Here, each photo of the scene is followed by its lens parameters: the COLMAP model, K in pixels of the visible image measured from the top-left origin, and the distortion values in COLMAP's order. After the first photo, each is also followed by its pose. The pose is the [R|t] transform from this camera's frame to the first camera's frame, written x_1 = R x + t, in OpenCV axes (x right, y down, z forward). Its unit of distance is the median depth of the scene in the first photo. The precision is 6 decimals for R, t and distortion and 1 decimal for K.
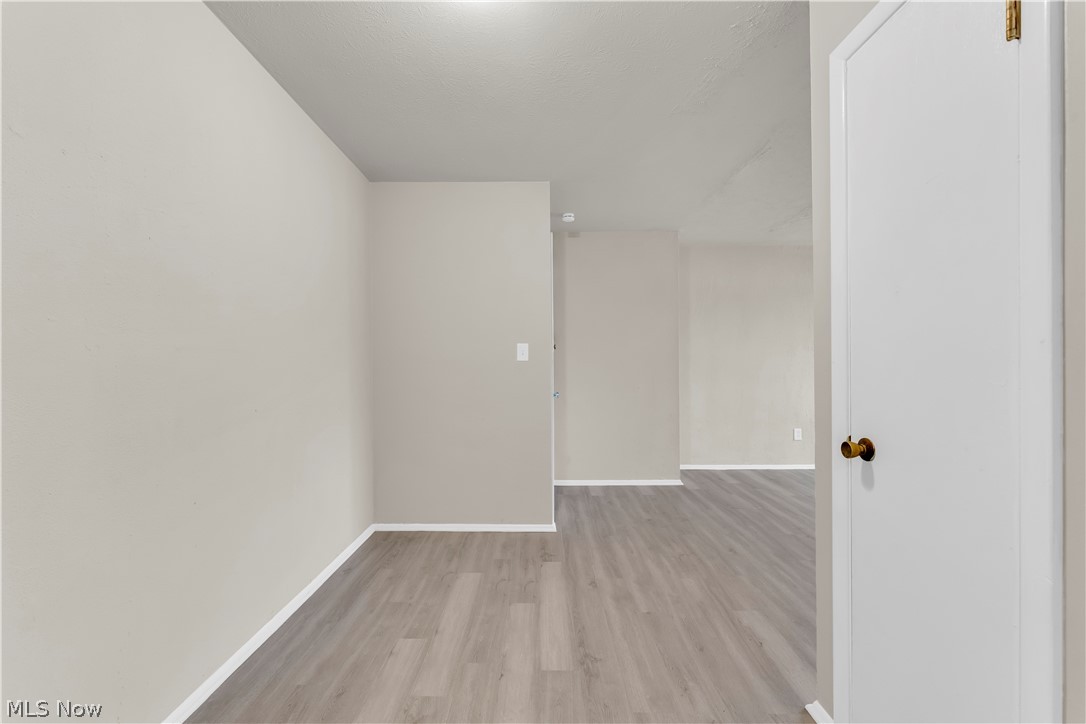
lens RADIAL K [[441.7, 0, 532.8], [0, 441.7, 368.9], [0, 0, 1]] dist [-0.001336, -0.000406]
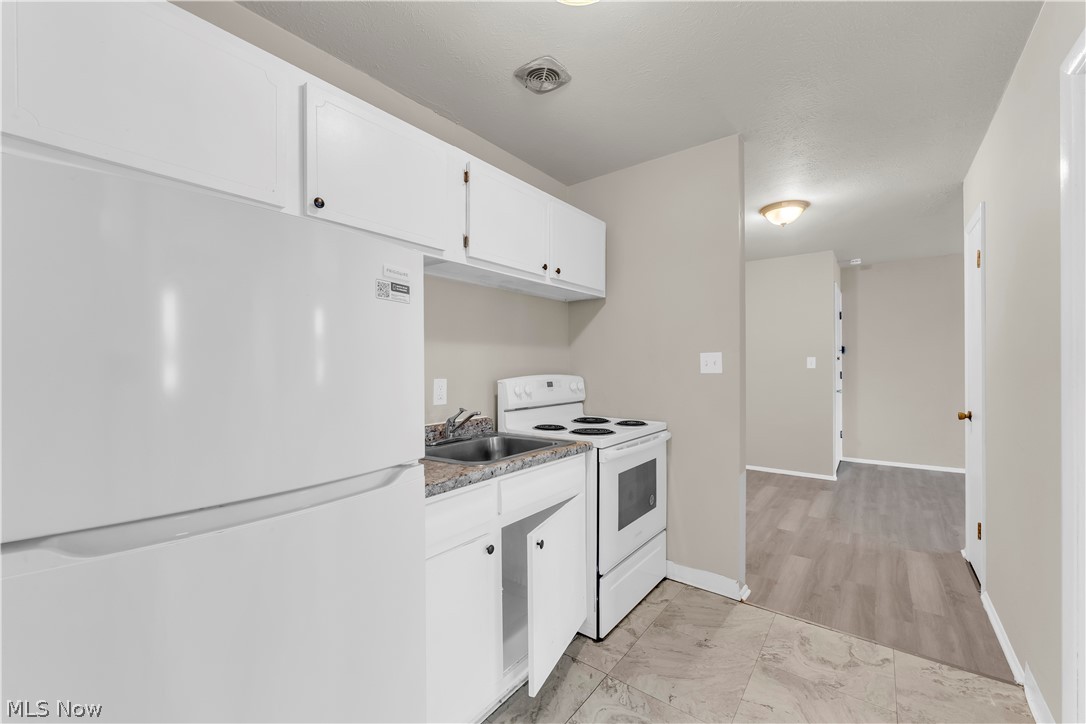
lens RADIAL K [[441.7, 0, 536.3], [0, 441.7, 370.2], [0, 0, 1]] dist [-0.001336, -0.000406]
pose [[0.800550, 0.006405, -0.599232, 0.179480], [-0.000442, 0.999949, 0.010098, -0.036881], [0.599266, -0.007819, 0.800512, -1.104776]]
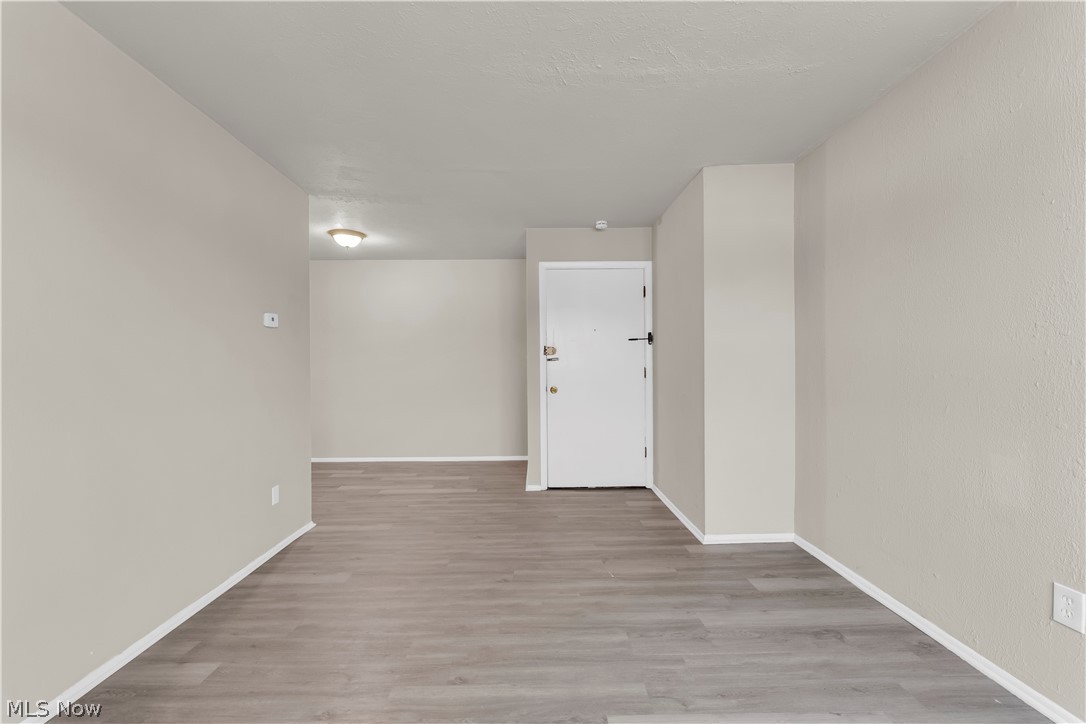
lens RADIAL K [[441.7, 0, 536.7], [0, 441.7, 369.1], [0, 0, 1]] dist [-0.001336, -0.000406]
pose [[0.019903, 0.018412, -0.999632, 1.831772], [-0.001164, 0.999830, 0.018392, -0.031056], [0.999801, 0.000797, 0.019921, 1.332666]]
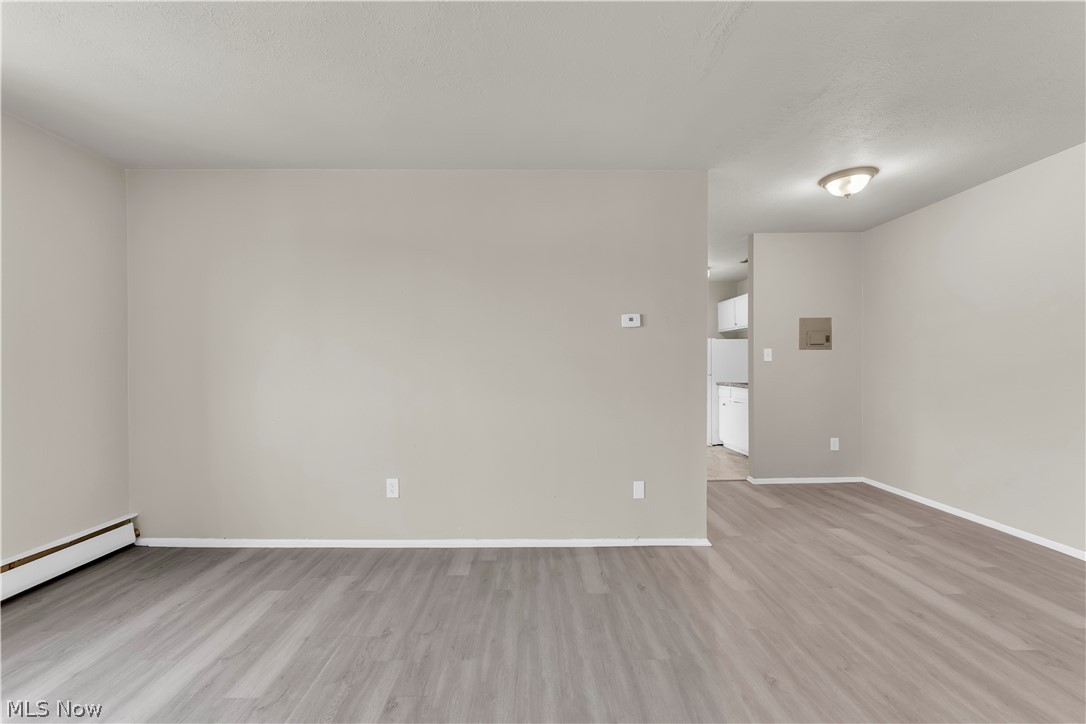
lens RADIAL K [[441.7, 0, 535.2], [0, 441.7, 370.2], [0, 0, 1]] dist [-0.001336, -0.000406]
pose [[-0.999662, 0.013295, -0.022330, 0.921576], [0.012966, 0.999806, 0.014822, -0.021720], [0.022523, 0.014528, -0.999641, 1.876068]]
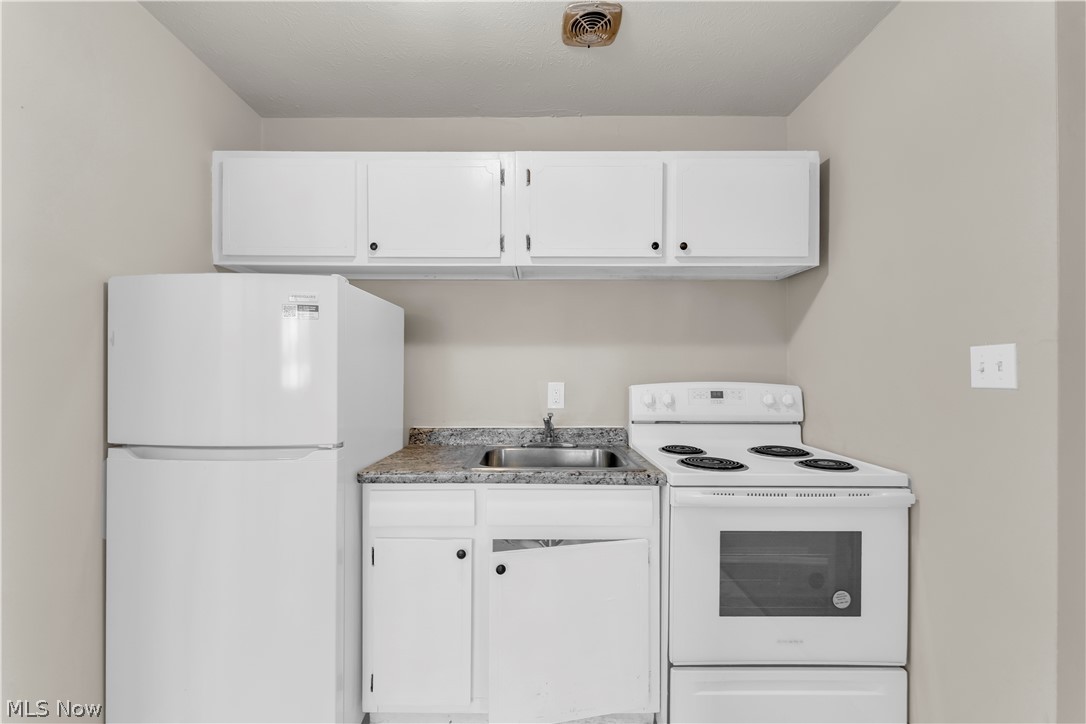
lens RADIAL K [[441.7, 0, 536.9], [0, 441.7, 368.4], [0, 0, 1]] dist [-0.001336, -0.000406]
pose [[0.016285, 0.001571, -0.999866, 0.739448], [-0.005322, 0.999985, 0.001485, -0.043476], [0.999853, 0.005297, 0.016293, 0.473606]]
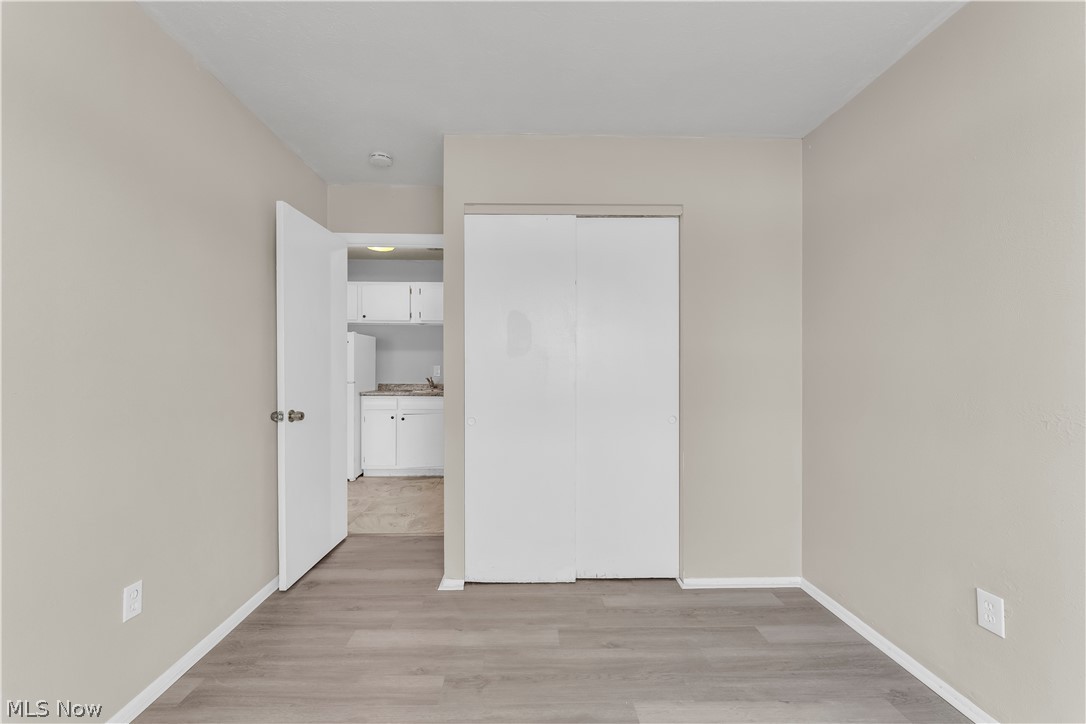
lens RADIAL K [[441.7, 0, 542.6], [0, 441.7, 375.0], [0, 0, 1]] dist [-0.001336, -0.000406]
pose [[0.033515, 0.018432, -0.999268, 4.667654], [-0.001320, 0.999830, 0.018398, 0.048310], [0.999437, 0.000703, 0.033534, 1.933000]]
